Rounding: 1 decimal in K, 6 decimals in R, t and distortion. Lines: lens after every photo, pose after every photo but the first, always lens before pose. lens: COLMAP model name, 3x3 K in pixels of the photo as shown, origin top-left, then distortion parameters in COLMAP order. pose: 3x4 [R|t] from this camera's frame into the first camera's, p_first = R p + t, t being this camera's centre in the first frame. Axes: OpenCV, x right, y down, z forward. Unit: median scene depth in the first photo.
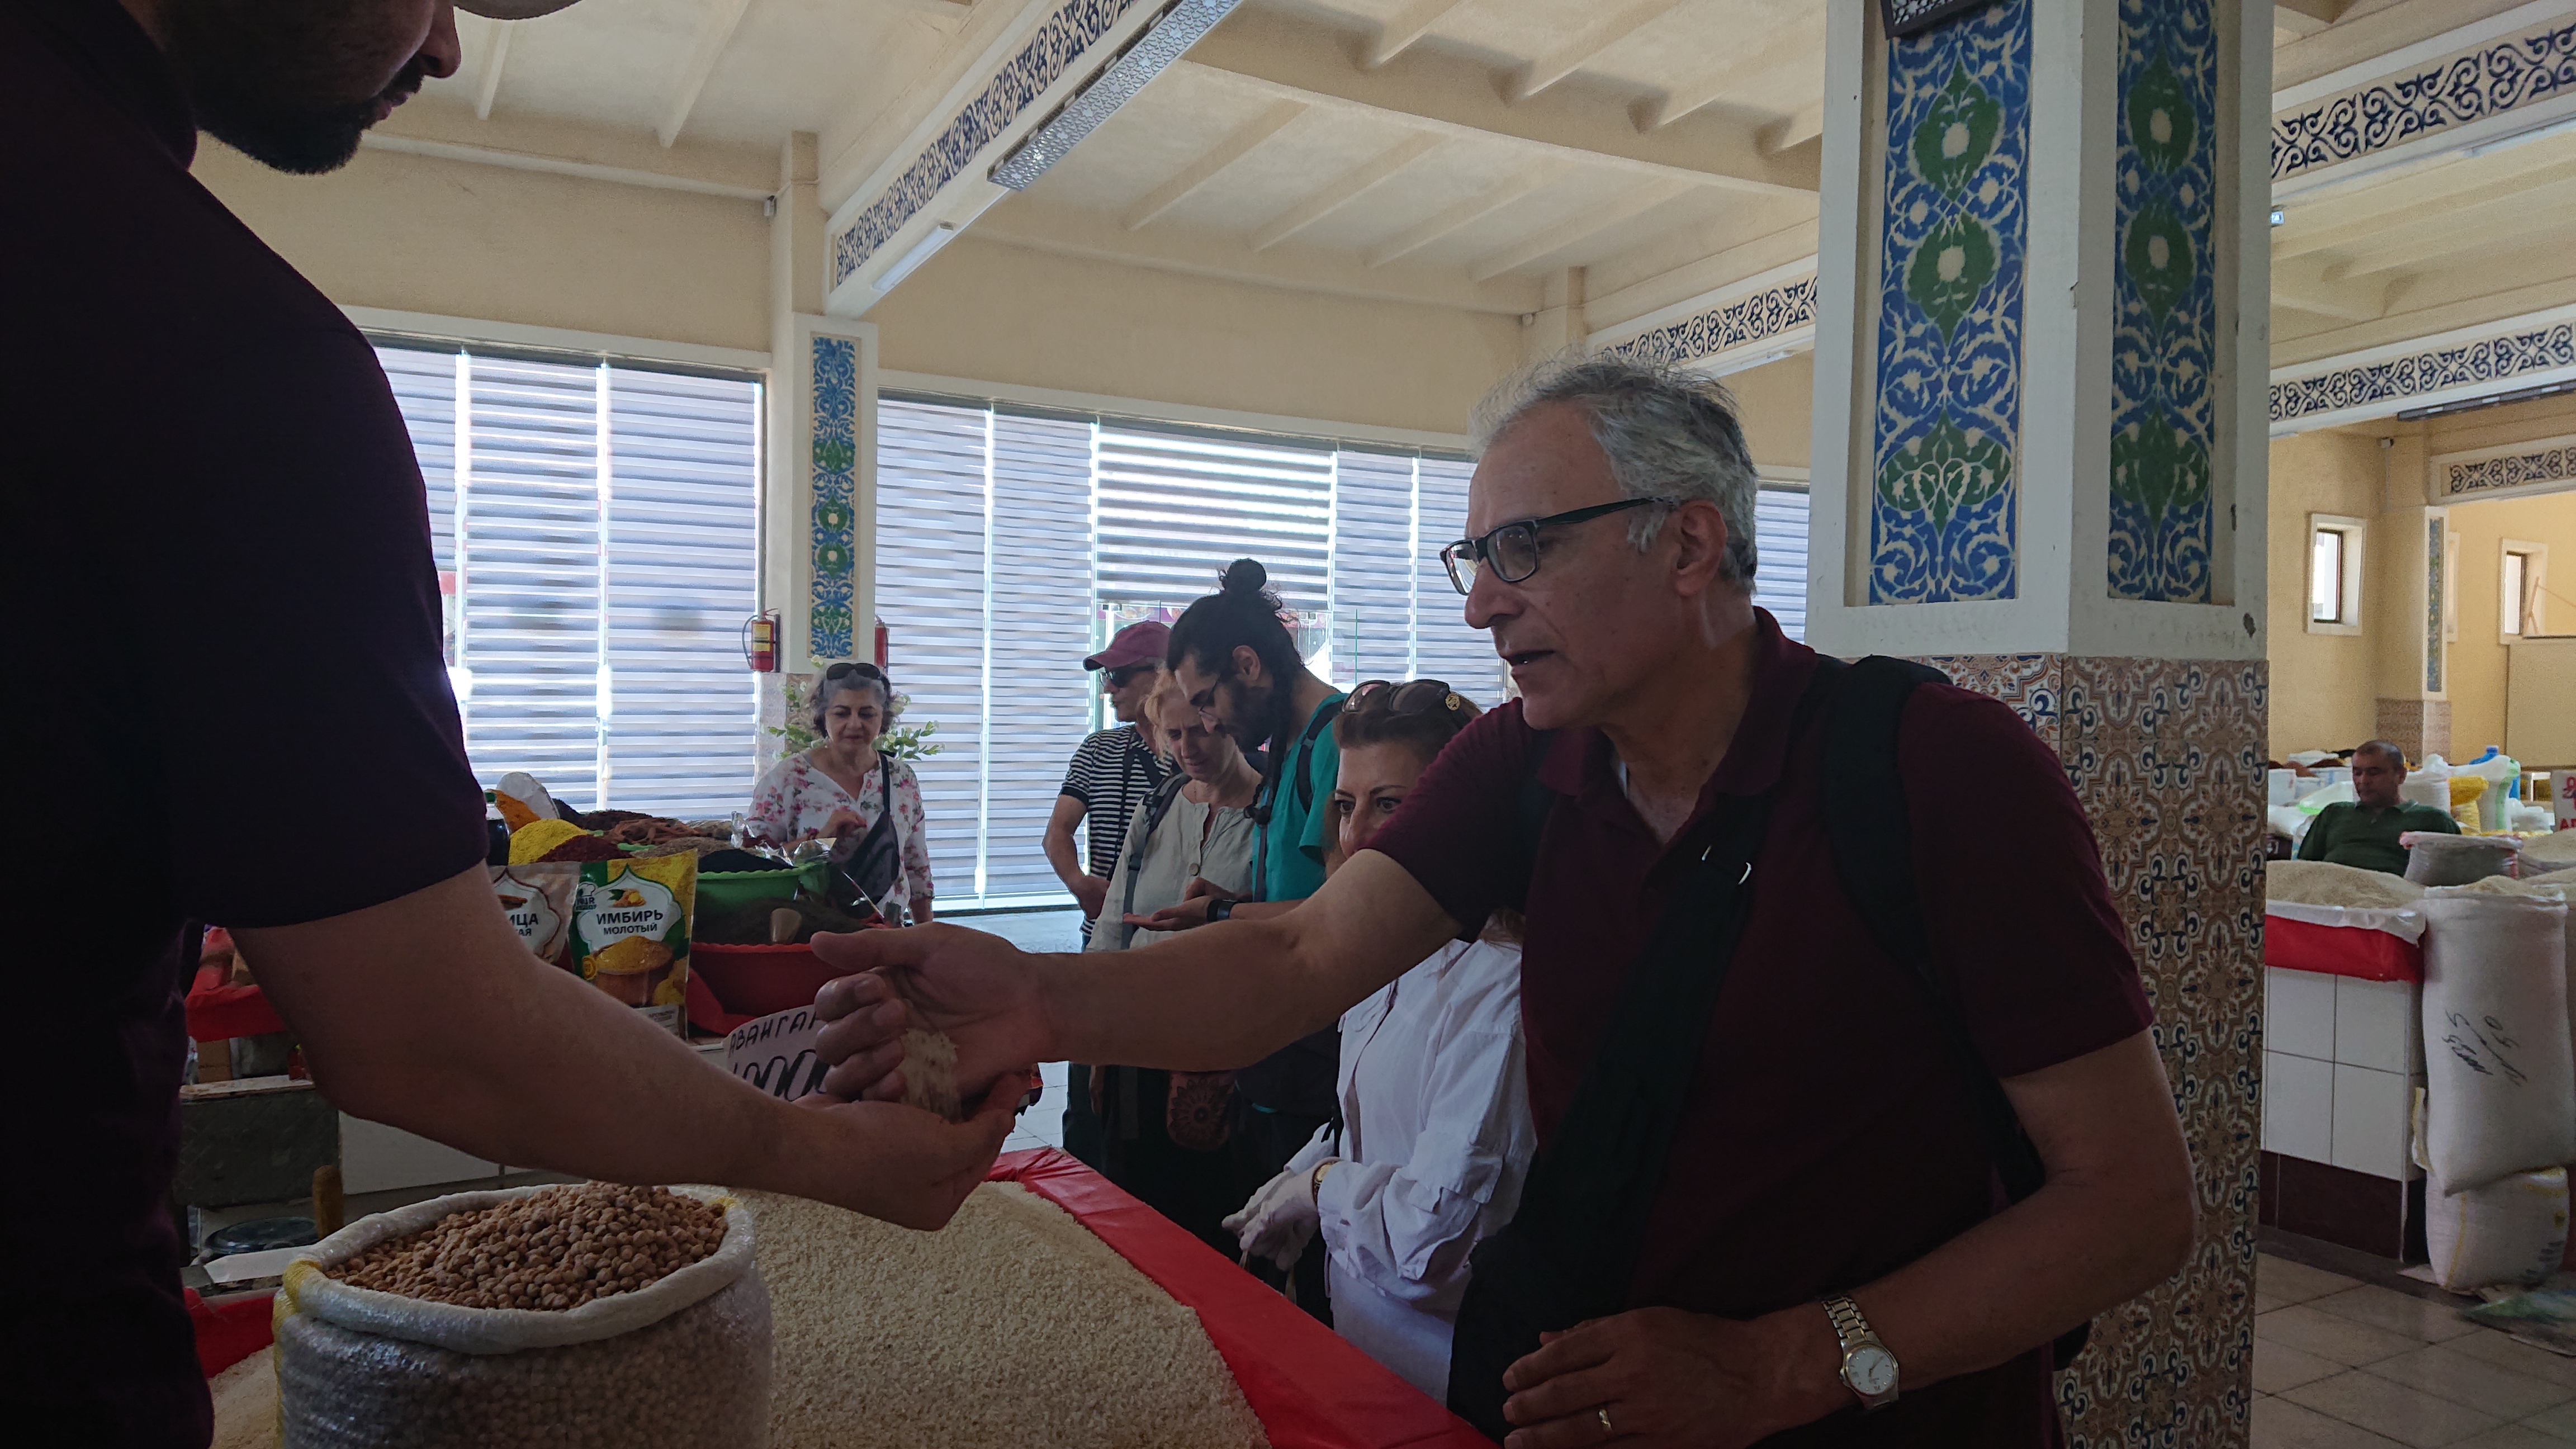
lens RADIAL K [[1681.5, 0, 1291.1], [0, 1681.5, 710.3], [0, 0, 1]] dist [0.107664, -0.131345]
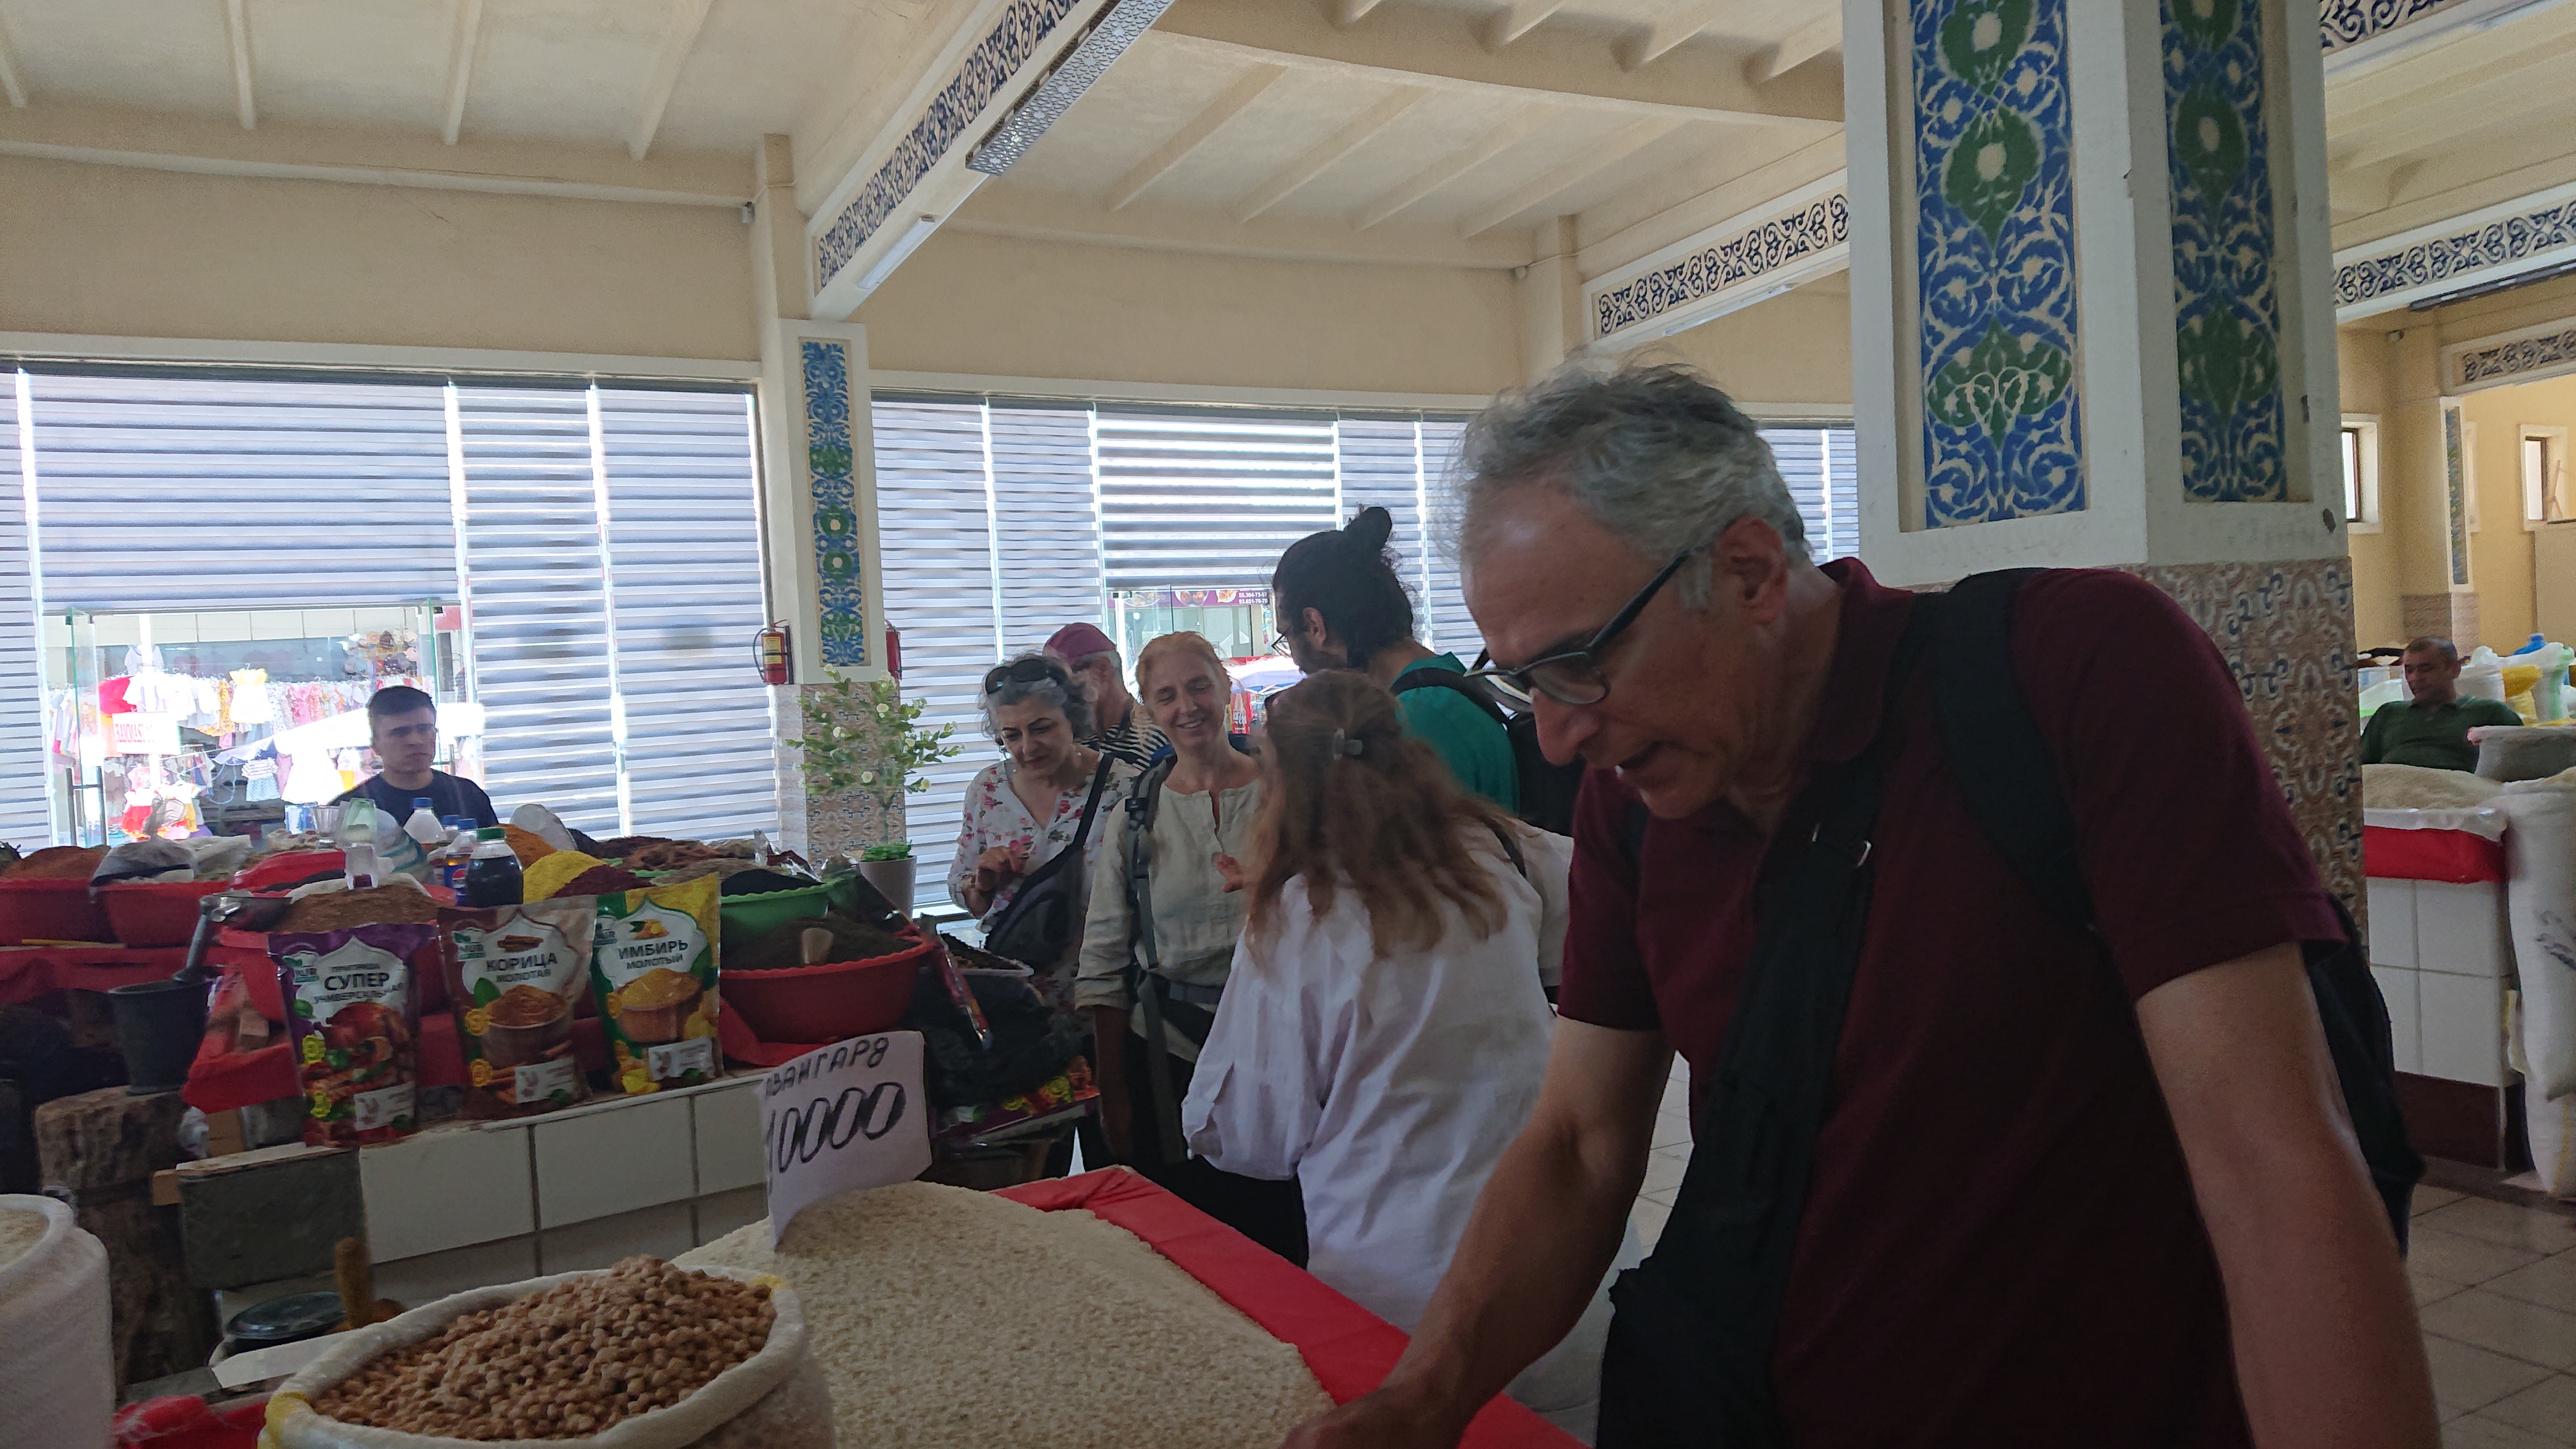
lens RADIAL K [[1681.5, 0, 1295.3], [0, 1681.5, 702.6], [0, 0, 1]] dist [0.107664, -0.131345]
pose [[0.997440, -0.071222, -0.006393, -0.009479], [0.071279, 0.997414, 0.009195, 0.000696], [0.005721, -0.009627, 0.999937, 0.033933]]
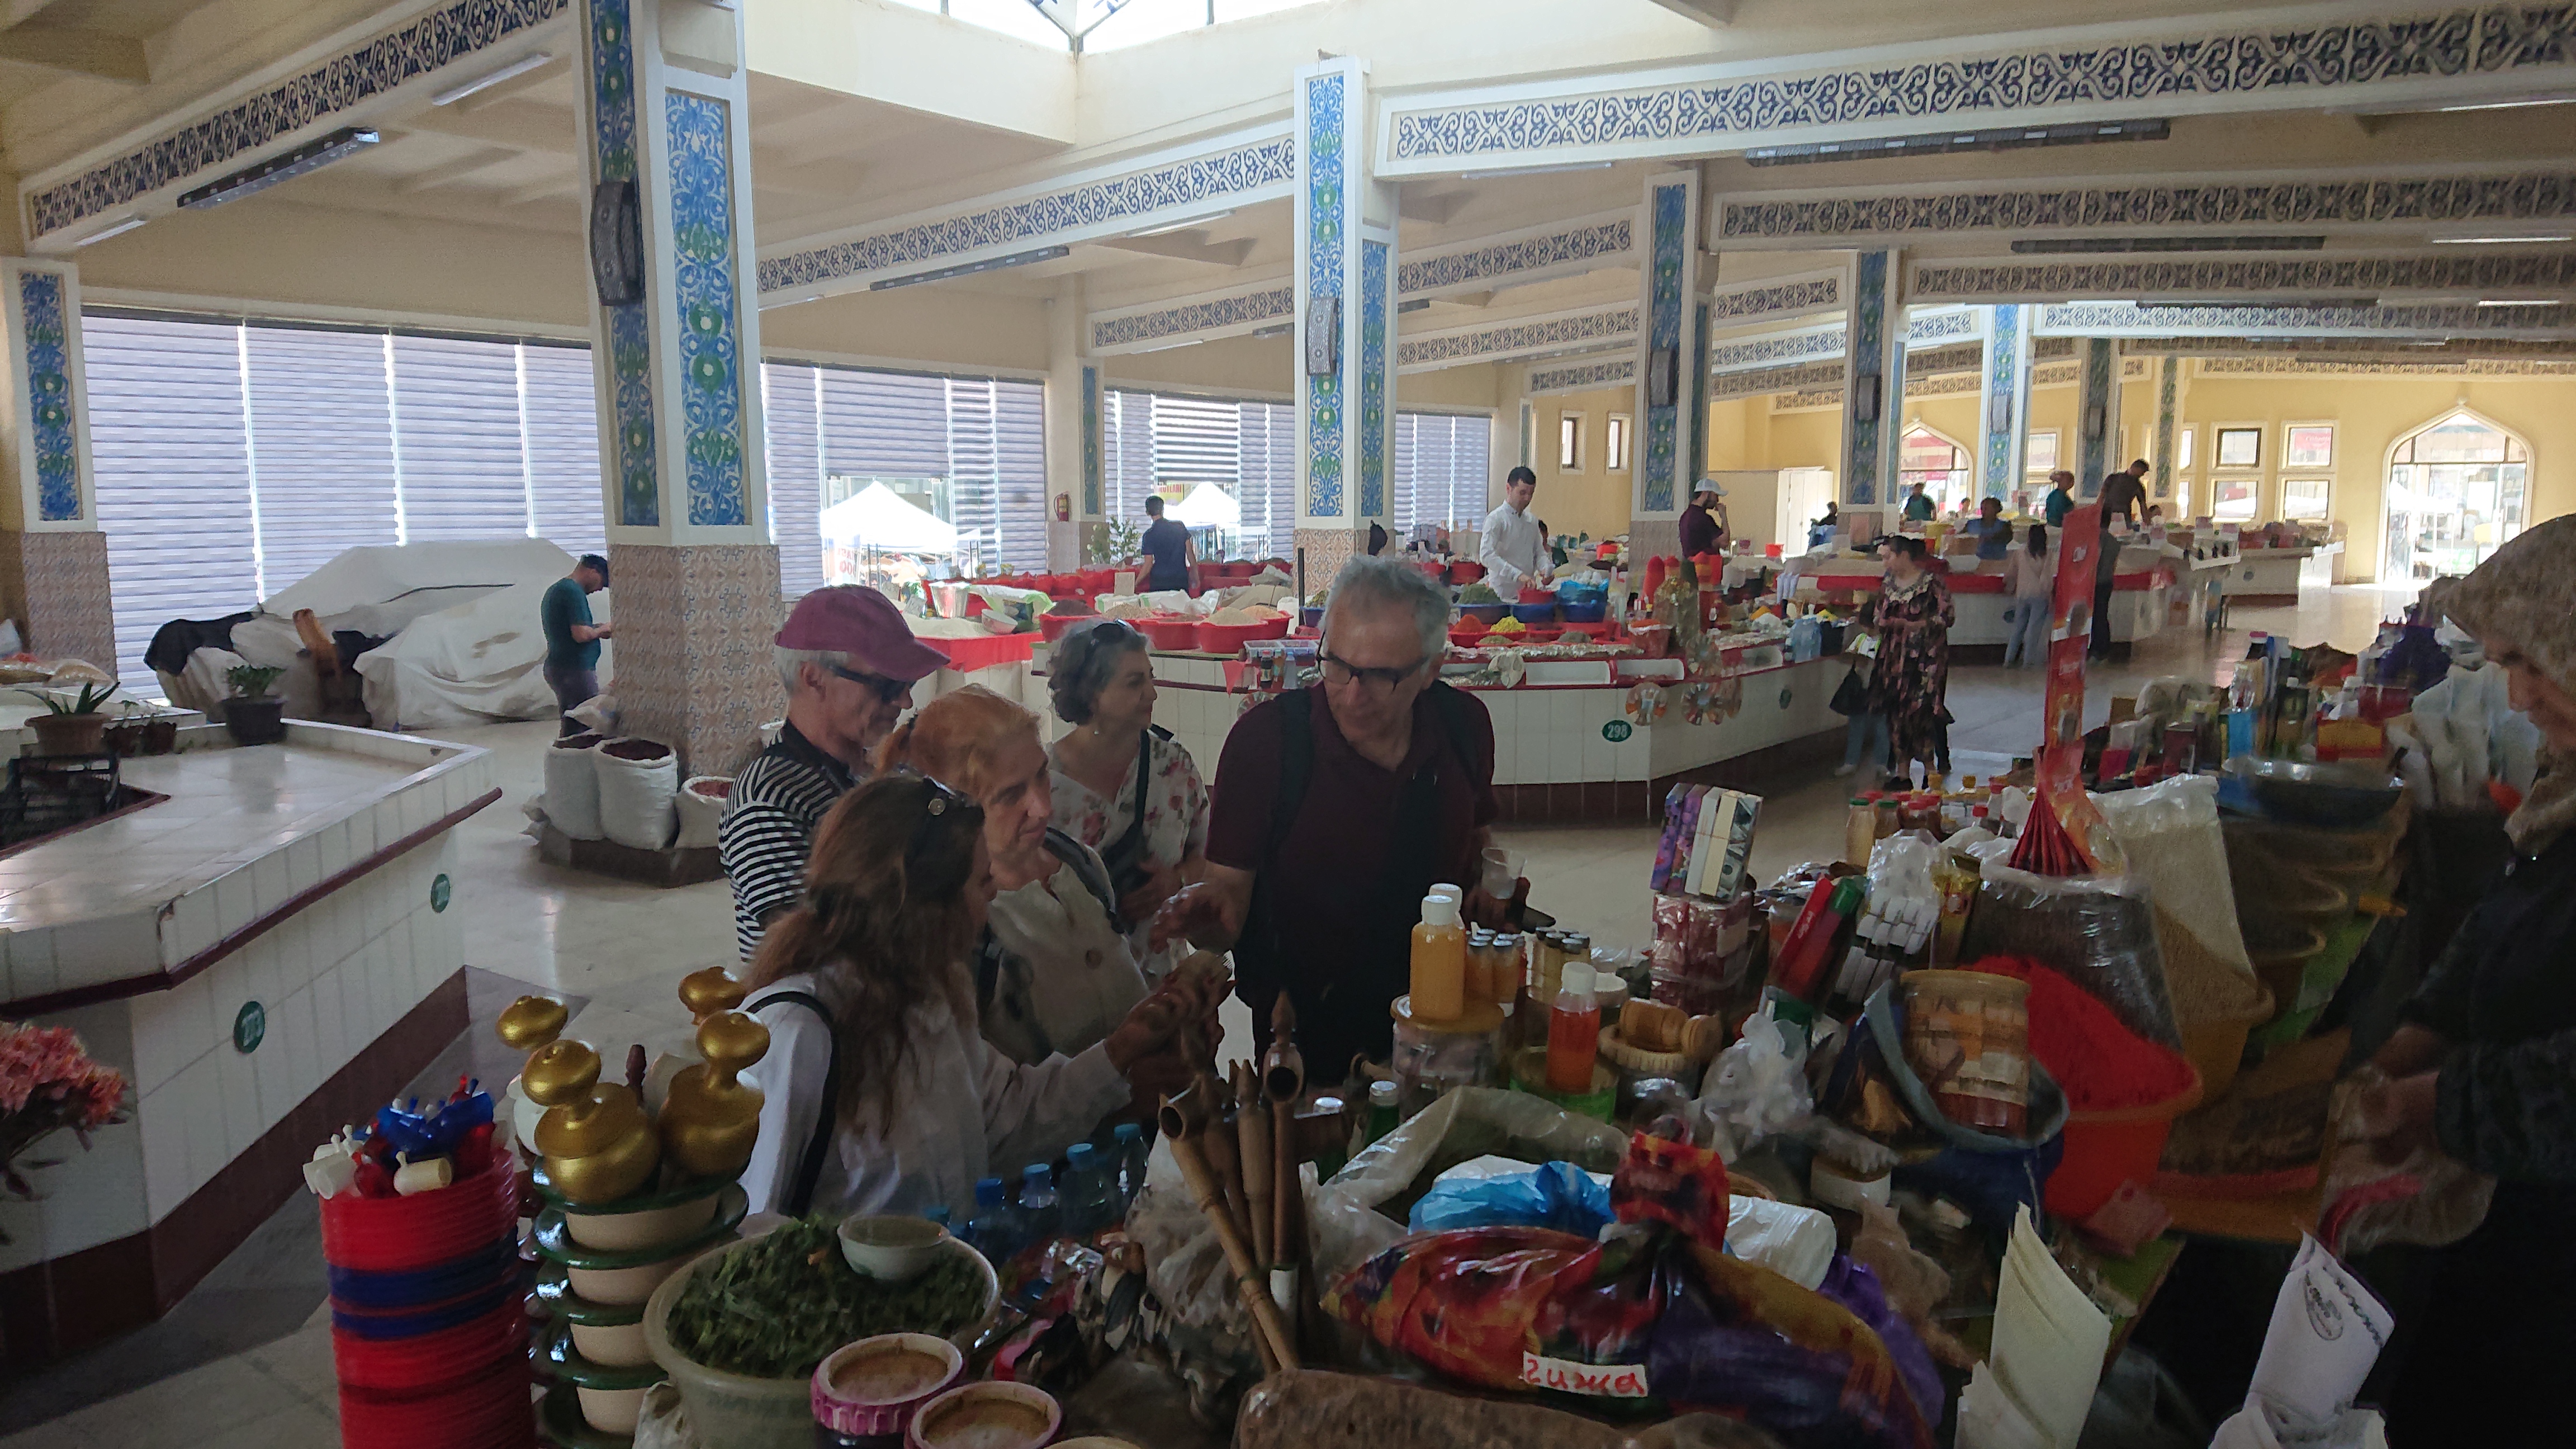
lens RADIAL K [[1681.5, 0, 1293.7], [0, 1681.5, 751.3], [0, 0, 1]] dist [0.107664, -0.131345]
pose [[0.919412, -0.079686, 0.385139, -2.301681], [0.026571, 0.989607, 0.141321, -0.070041], [-0.392398, -0.119699, 0.911974, -2.971055]]
